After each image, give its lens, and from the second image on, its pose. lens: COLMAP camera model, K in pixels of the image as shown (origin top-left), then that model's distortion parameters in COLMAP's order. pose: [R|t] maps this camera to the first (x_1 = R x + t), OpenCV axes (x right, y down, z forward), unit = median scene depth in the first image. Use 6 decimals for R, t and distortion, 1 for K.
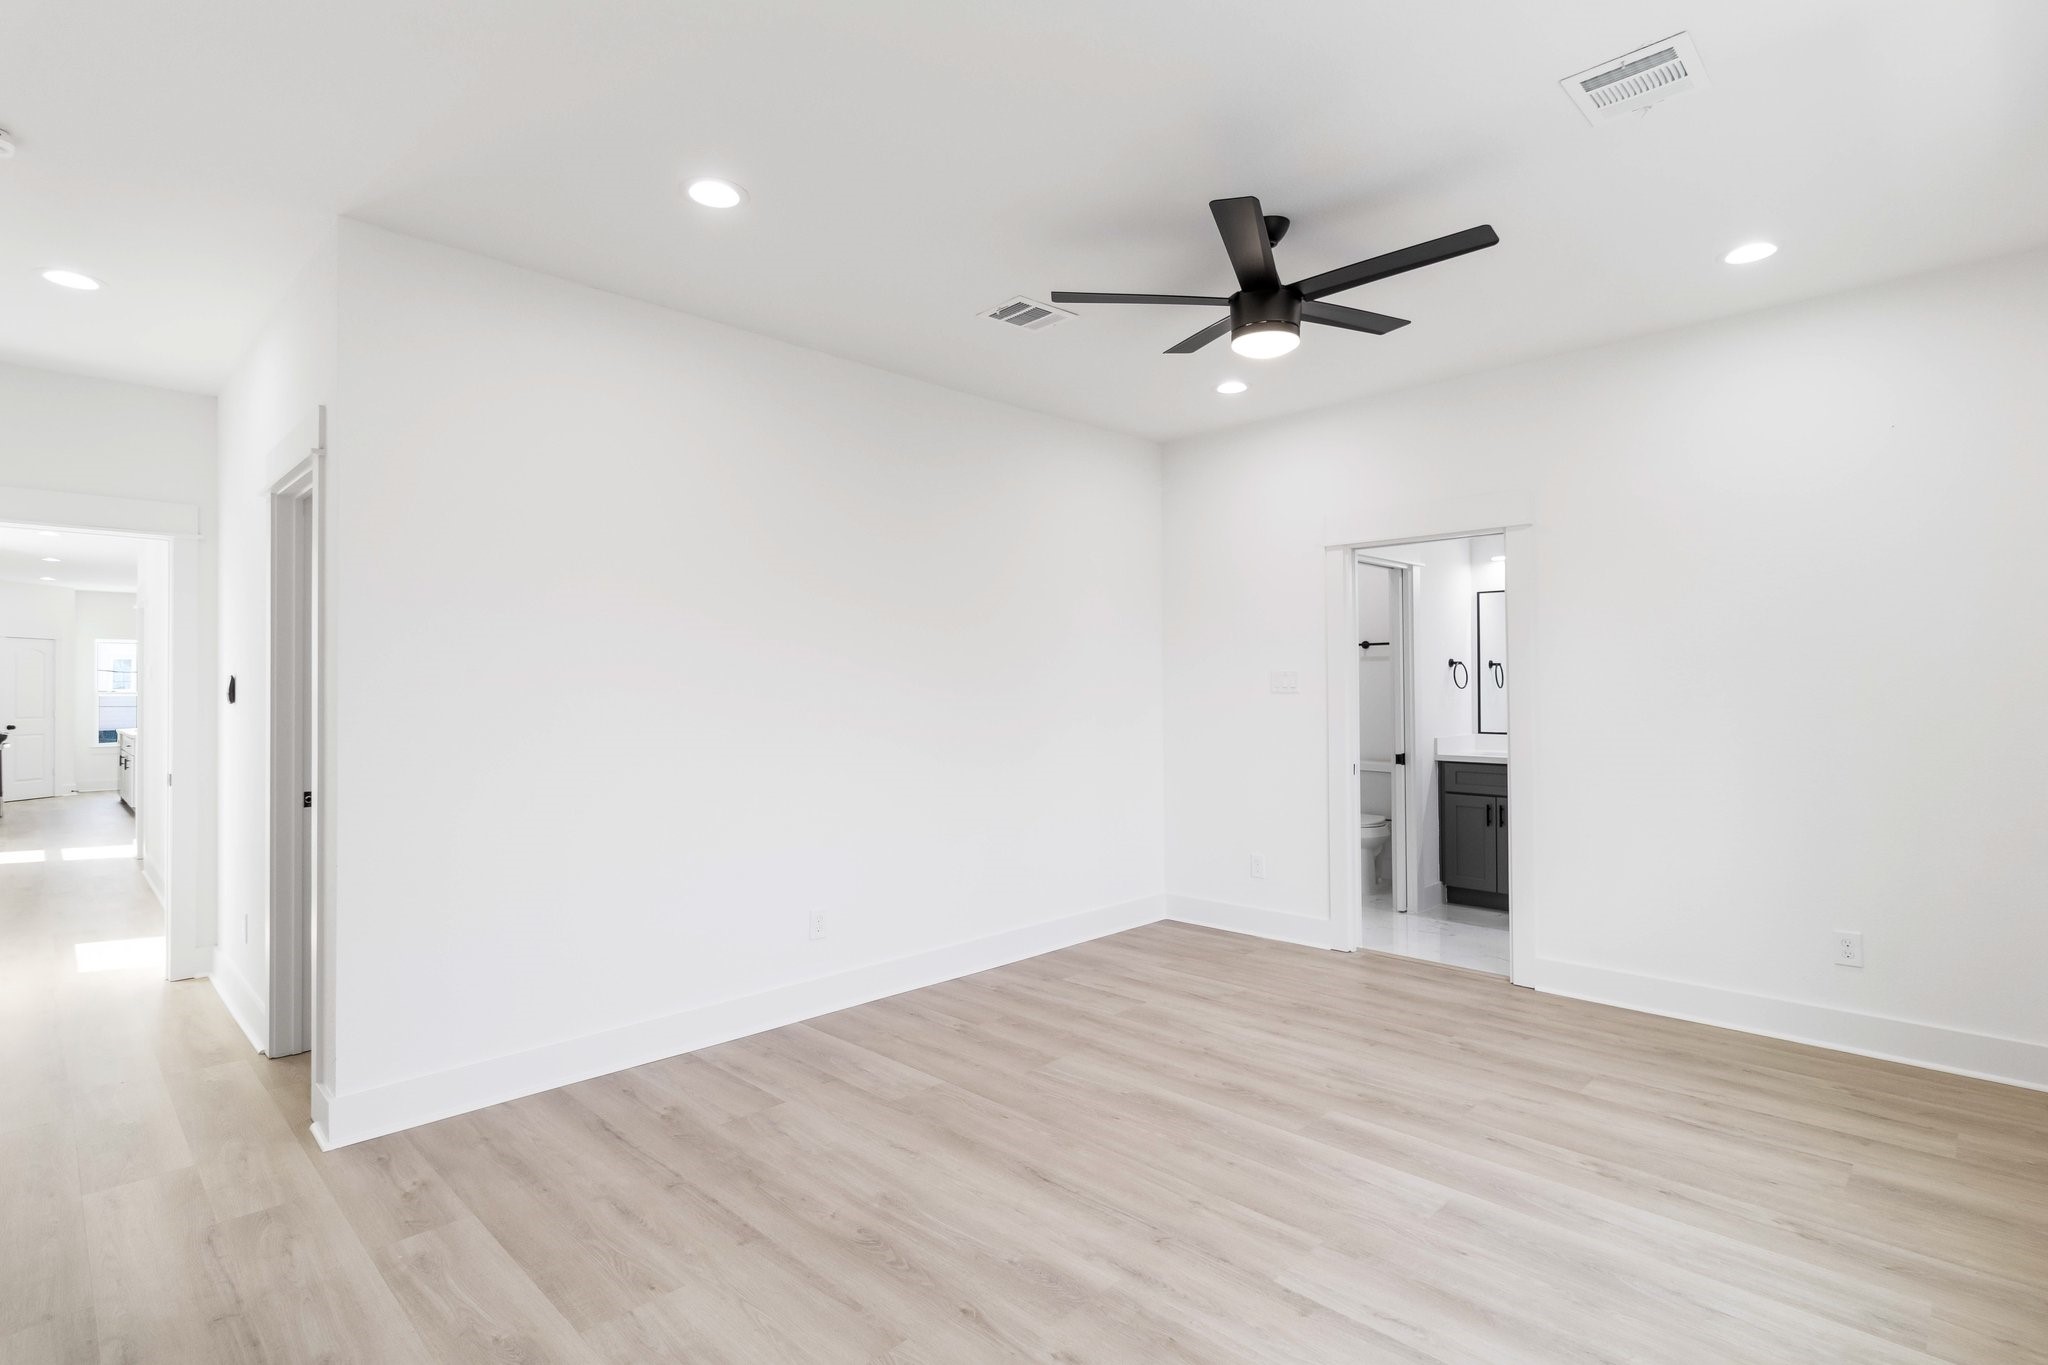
lens RADIAL K [[966.7, 0, 1017.1], [0, 966.7, 675.9], [0, 0, 1]] dist [-0.002112, -0.000055]
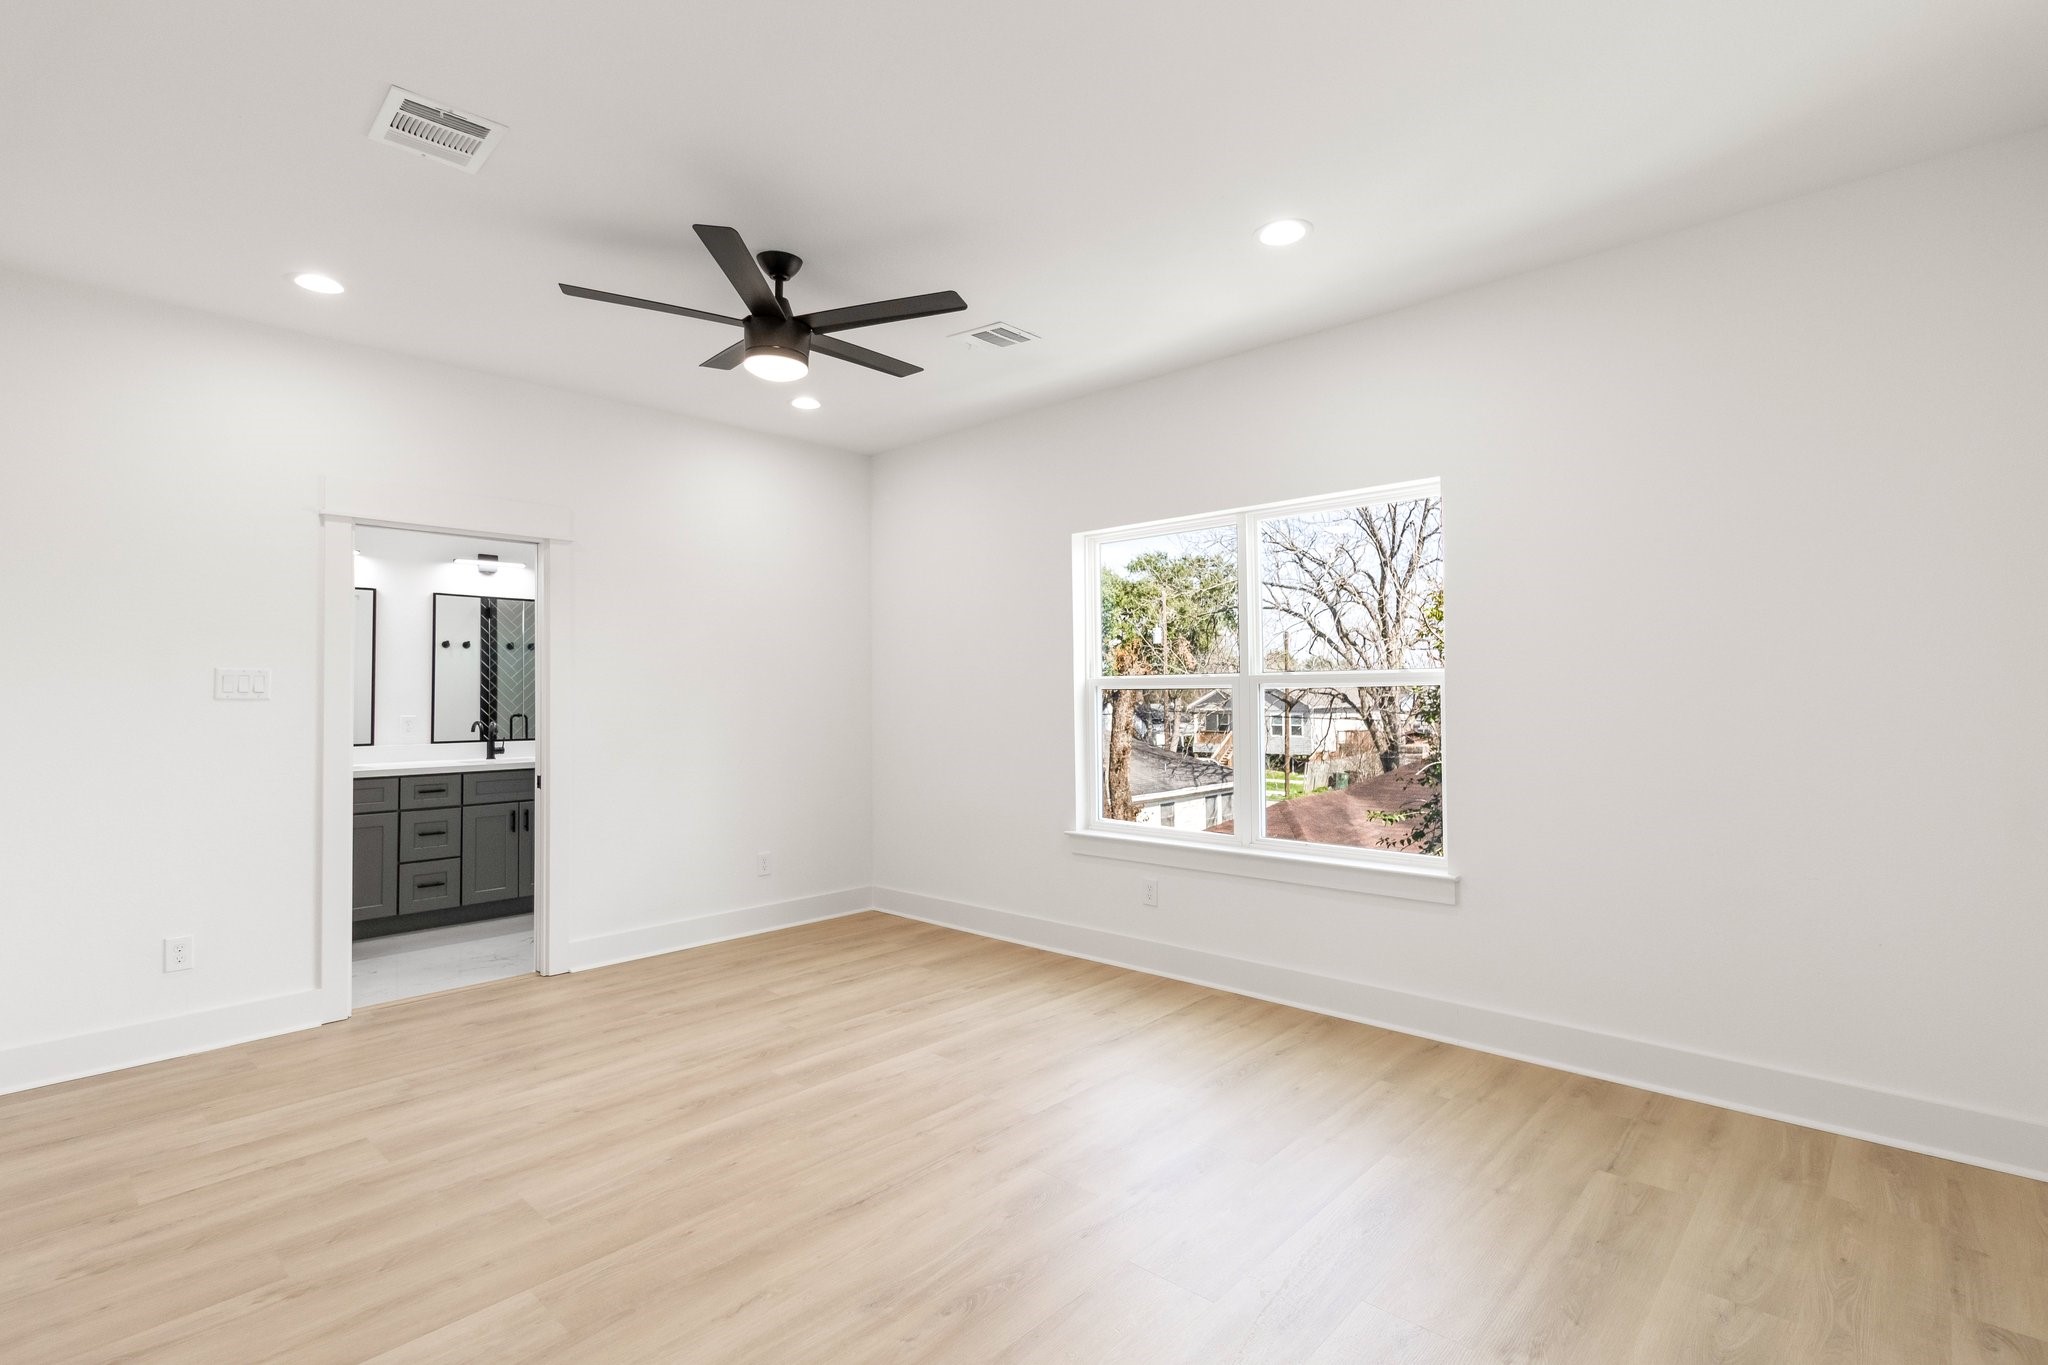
lens RADIAL K [[966.7, 0, 1017.1], [0, 966.7, 675.9], [0, 0, 1]] dist [-0.002112, -0.000055]
pose [[-0.013545, 0.021054, 0.999687, -0.703602], [-0.004671, 0.999766, -0.021119, 0.015086], [-0.999897, -0.004955, -0.013443, 0.644356]]
